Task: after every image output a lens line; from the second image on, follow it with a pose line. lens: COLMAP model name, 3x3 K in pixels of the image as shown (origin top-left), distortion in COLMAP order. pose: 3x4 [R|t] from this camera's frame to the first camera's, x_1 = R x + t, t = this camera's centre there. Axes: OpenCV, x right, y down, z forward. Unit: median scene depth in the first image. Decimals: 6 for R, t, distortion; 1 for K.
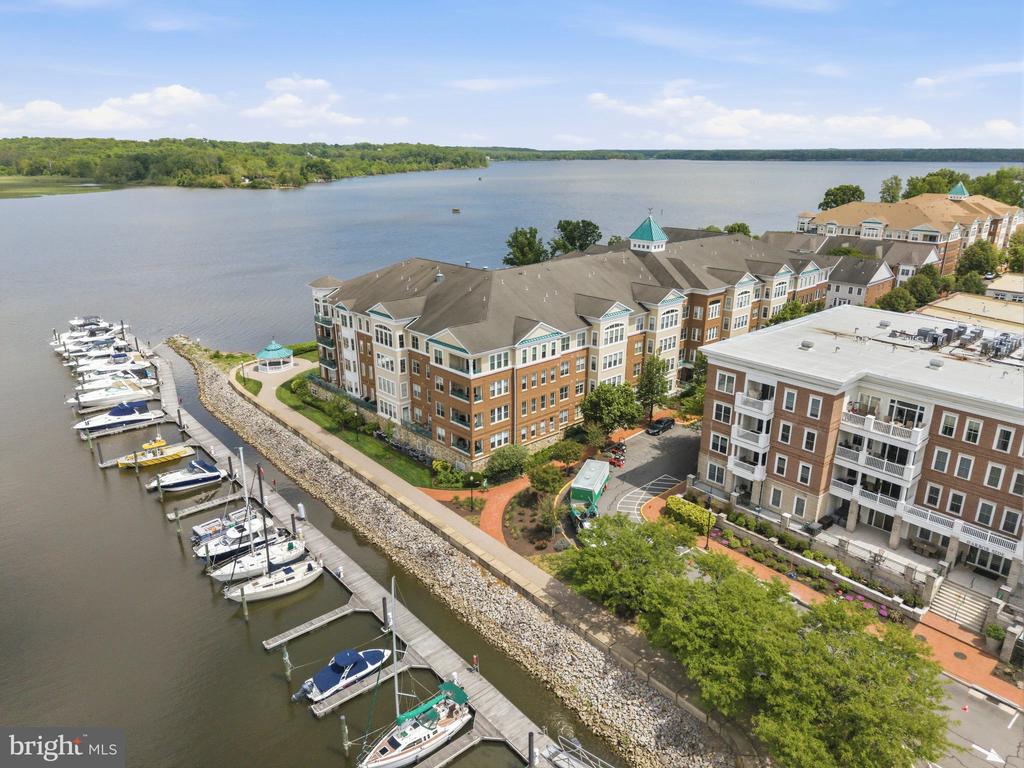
lens RADIAL K [[701.1, 0, 518.1], [0, 701.1, 400.5], [0, 0, 1]] dist [0.008052, 0.001107]
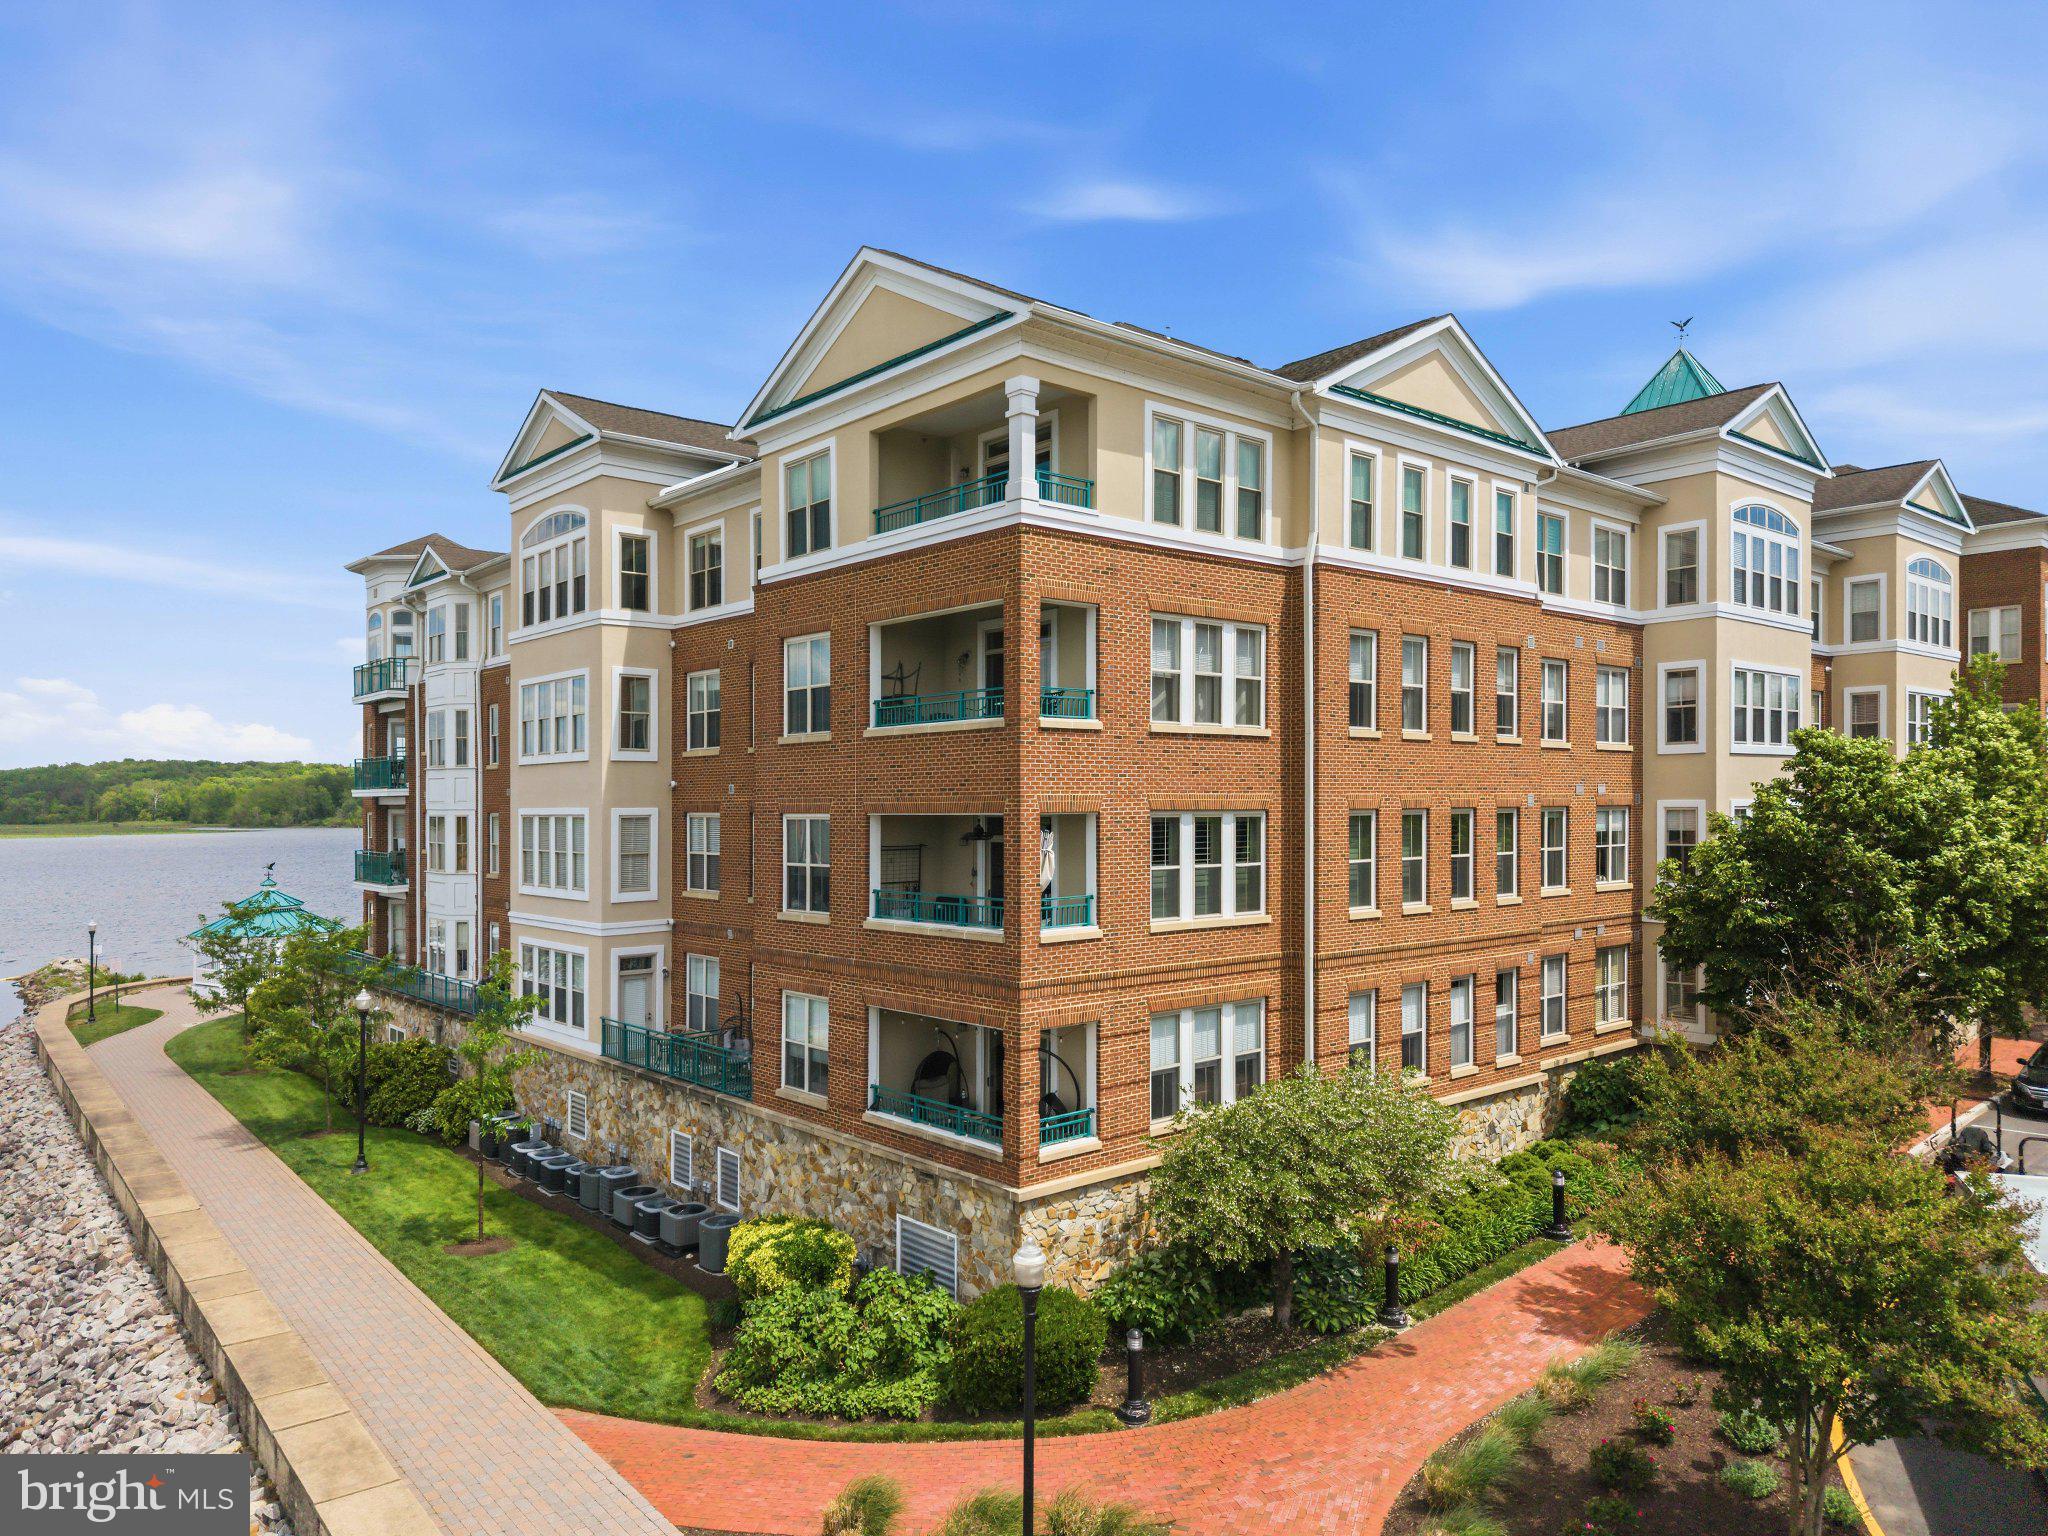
lens RADIAL K [[1402.2, 0, 1036.3], [0, 1402.2, 801.0], [0, 0, 1]] dist [0.008052, 0.001107]
pose [[0.999570, -0.003553, -0.029090, -0.053013], [-0.006785, 0.937603, -0.347641, 0.105856], [0.028510, 0.347689, 0.937176, 0.718314]]
